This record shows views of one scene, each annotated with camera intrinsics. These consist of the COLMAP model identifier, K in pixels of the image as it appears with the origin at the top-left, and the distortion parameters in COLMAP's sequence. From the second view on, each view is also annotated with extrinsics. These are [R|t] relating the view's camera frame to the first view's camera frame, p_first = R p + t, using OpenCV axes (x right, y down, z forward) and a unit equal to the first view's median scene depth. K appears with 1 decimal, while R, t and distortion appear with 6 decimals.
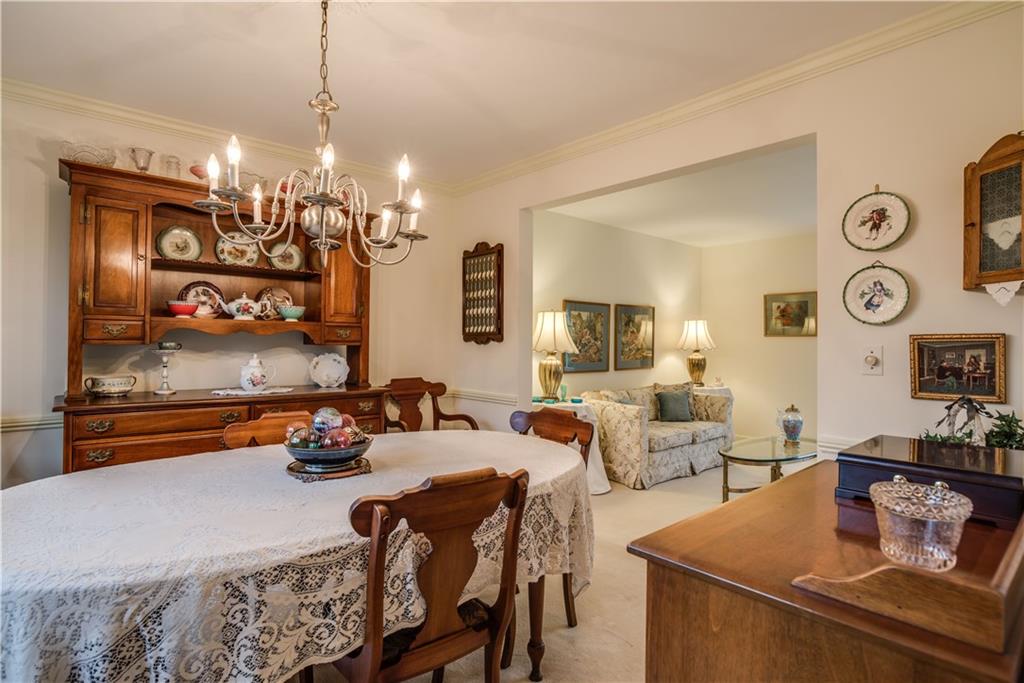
lens RADIAL K [[537.6, 0, 500.5], [0, 537.6, 337.3], [0, 0, 1]] dist [-0.001014, 0.000545]
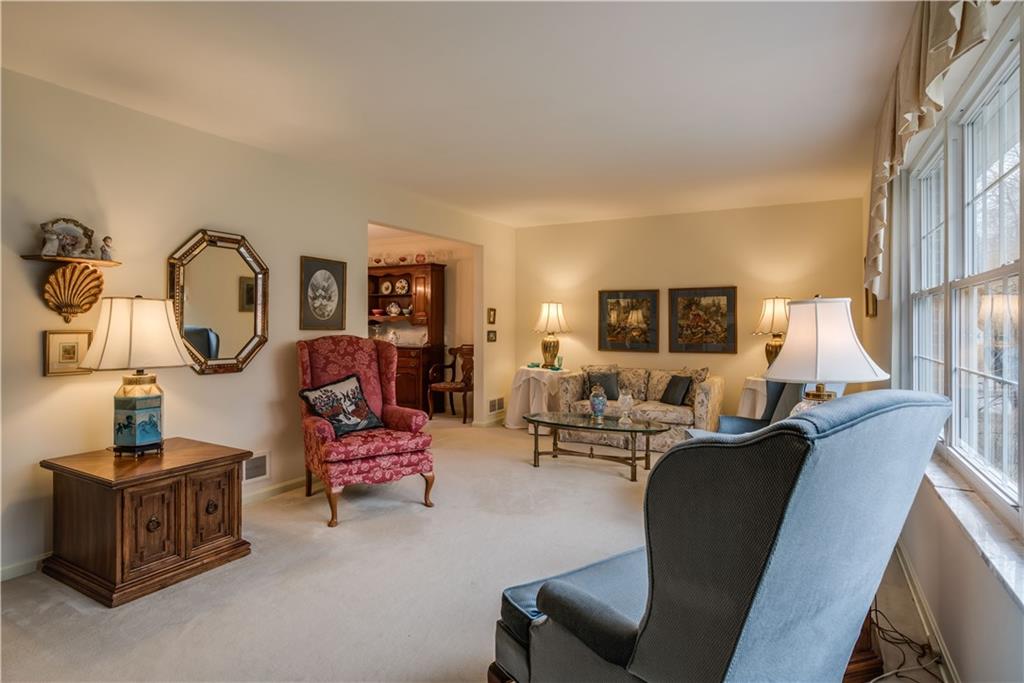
lens RADIAL K [[537.6, 0, 500.5], [0, 537.6, 337.3], [0, 0, 1]] dist [-0.001014, 0.000545]
pose [[0.328443, 0.038576, -0.943736, 1.116145], [0.018901, 0.998697, 0.047401, -0.023242], [0.944335, -0.033406, 0.327286, 0.347152]]
